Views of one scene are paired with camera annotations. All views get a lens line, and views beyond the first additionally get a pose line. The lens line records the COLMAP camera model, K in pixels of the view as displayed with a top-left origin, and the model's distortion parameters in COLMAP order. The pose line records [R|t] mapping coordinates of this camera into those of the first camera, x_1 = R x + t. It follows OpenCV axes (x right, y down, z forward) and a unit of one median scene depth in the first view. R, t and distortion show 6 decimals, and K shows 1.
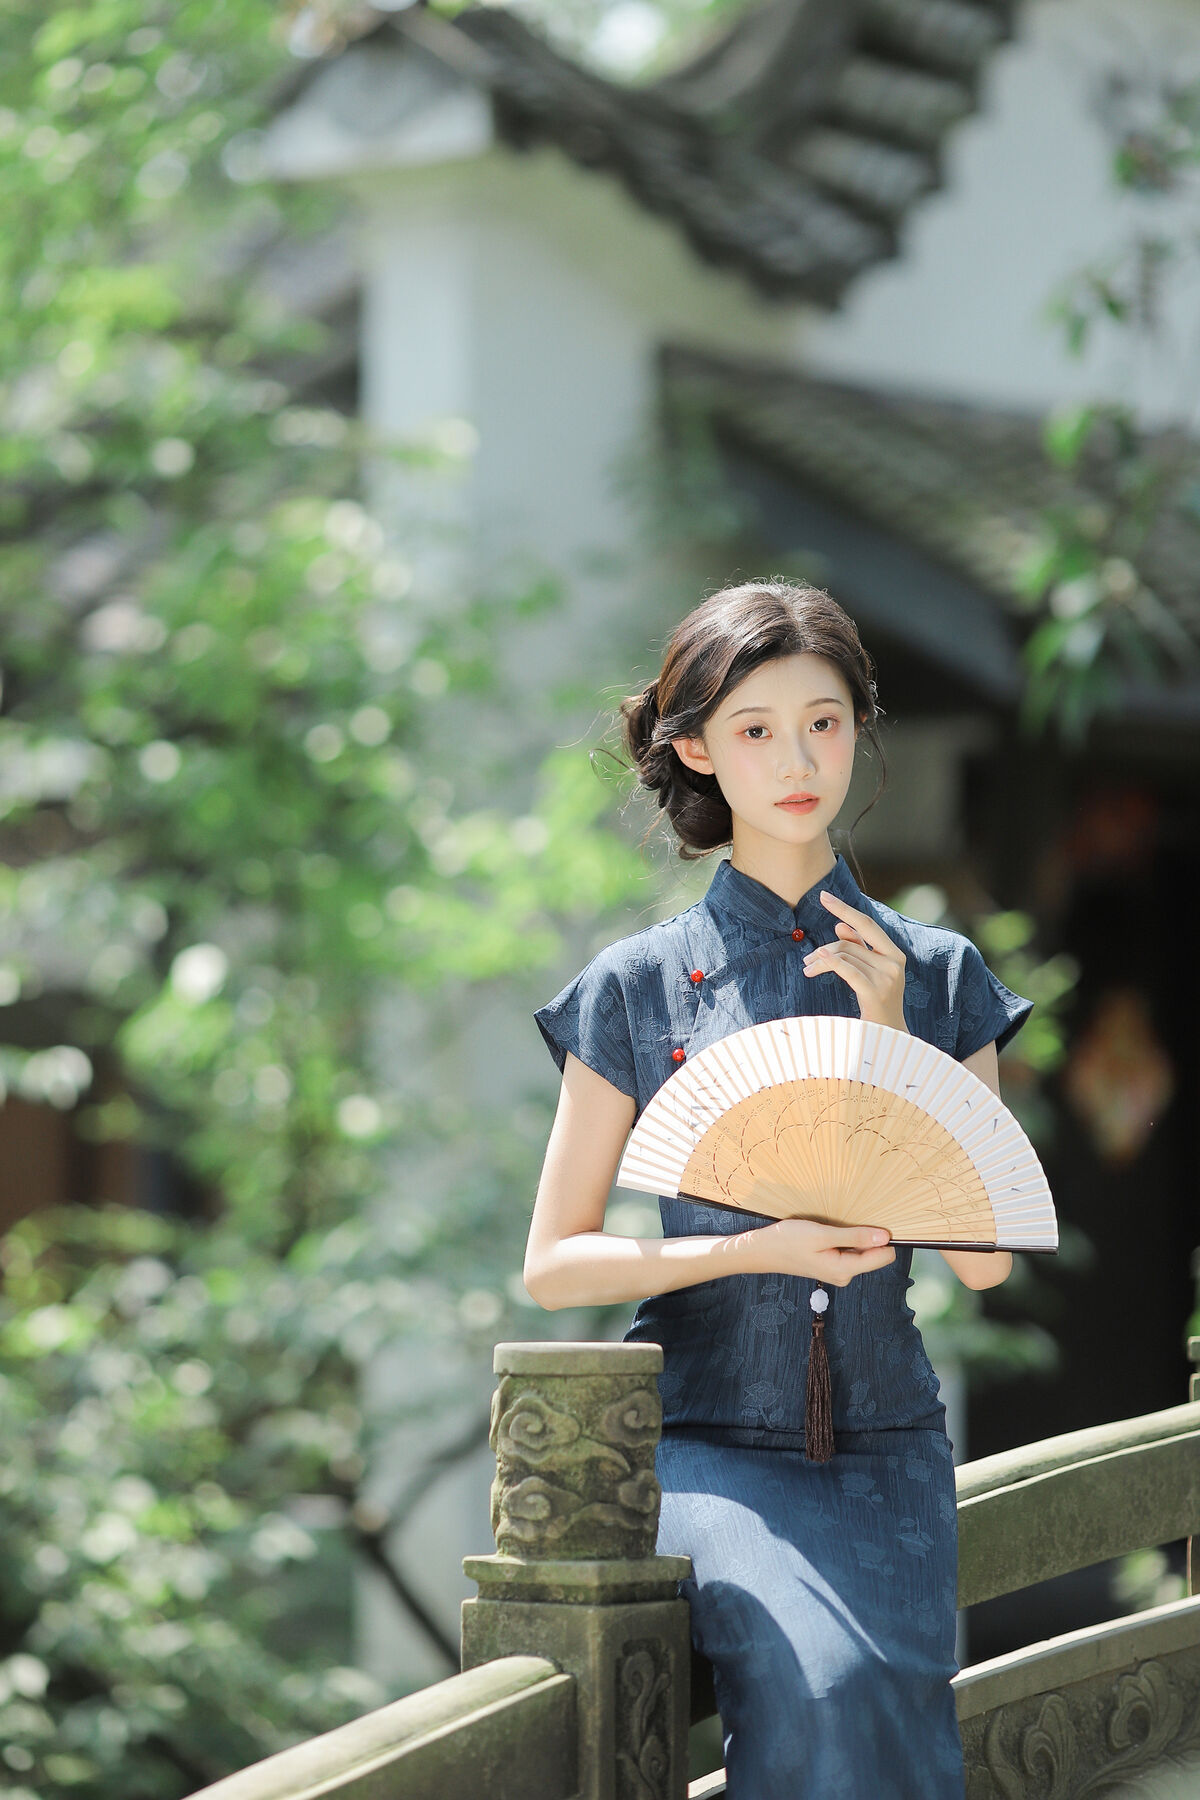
lens RADIAL K [[7076.3, 0, 532.7], [0, 7076.3, 864.2], [0, 0, 1]] dist [0.475547, 0.000000]
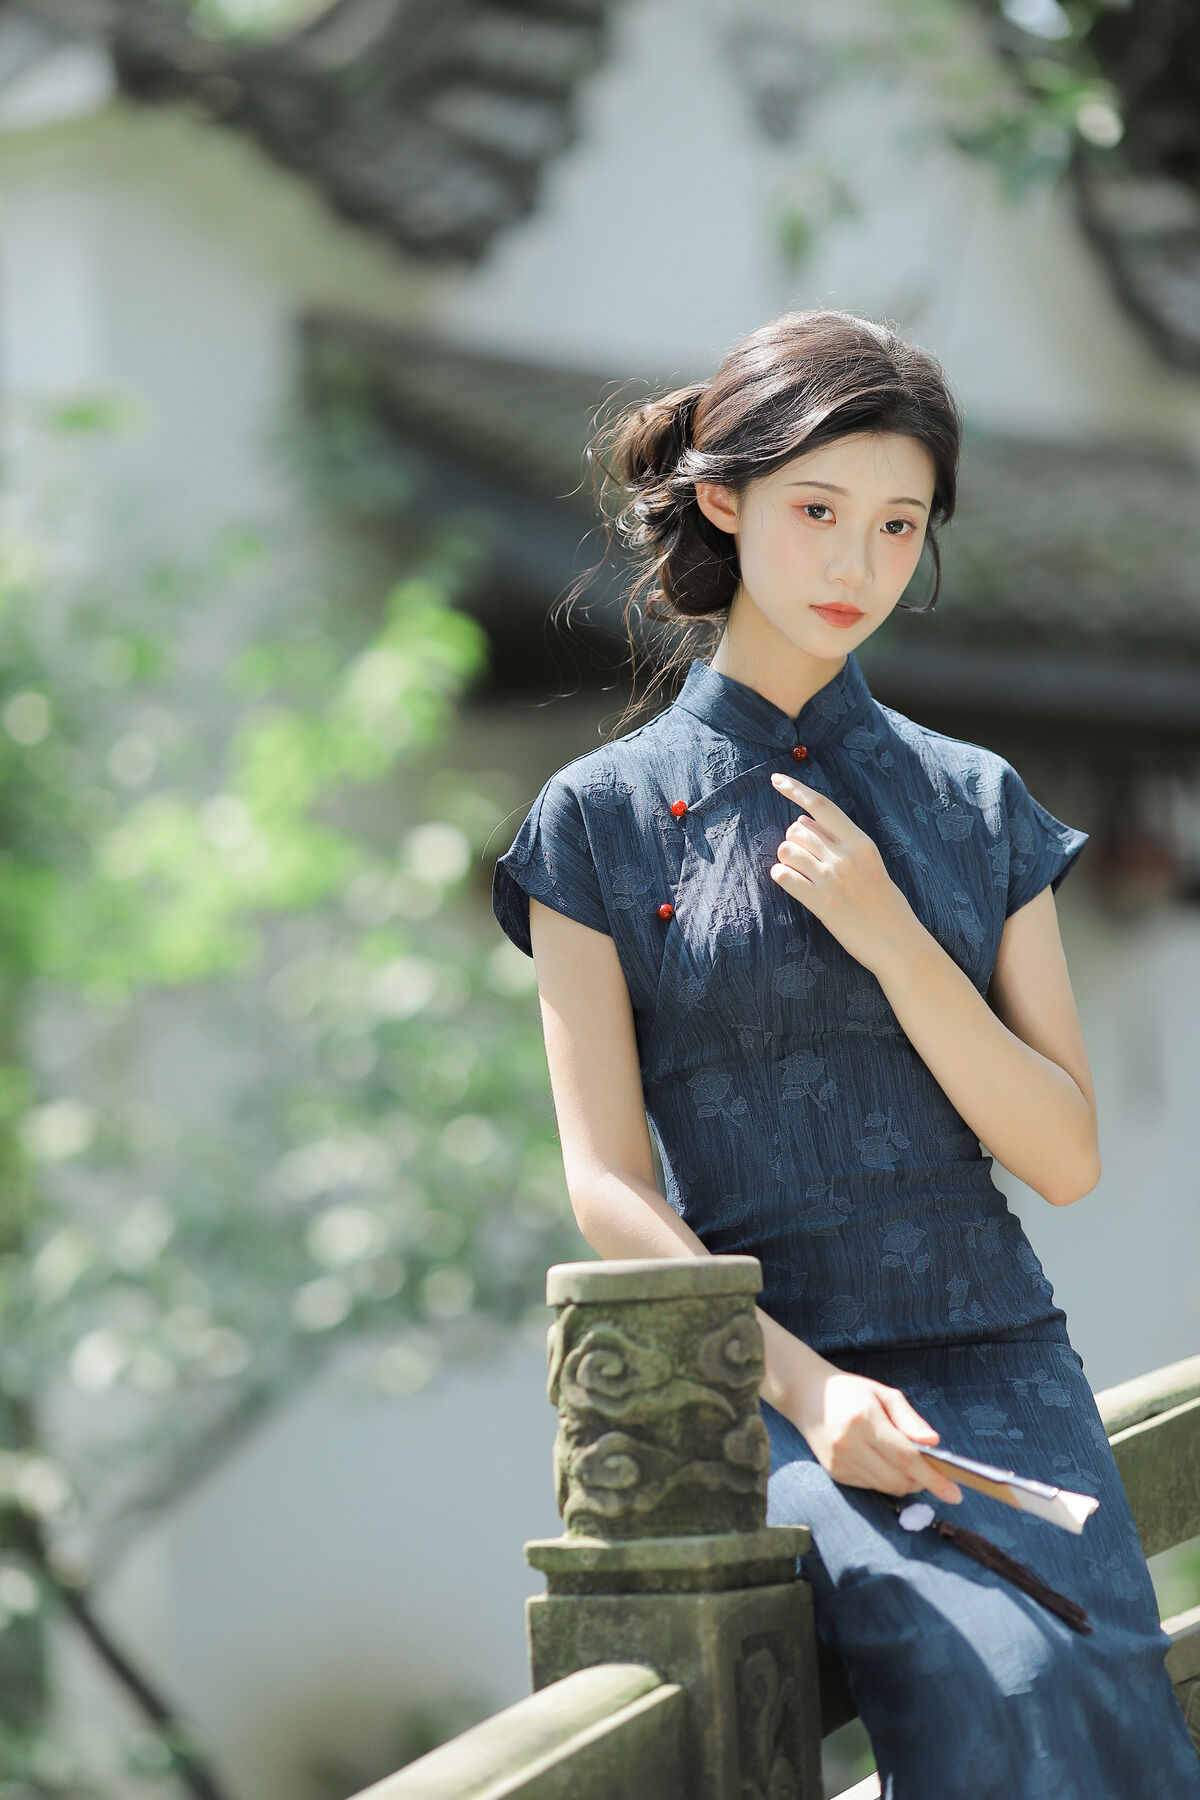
lens RADIAL K [[7076.3, 0, 593.5], [0, 7076.3, 905.7], [0, 0, 1]] dist [0.475547, 0.000000]
pose [[0.996178, -0.052931, 0.069476, -0.052534], [0.053024, 0.998593, 0.000499, 0.028316], [-0.069404, 0.003187, 0.997584, 0.228119]]
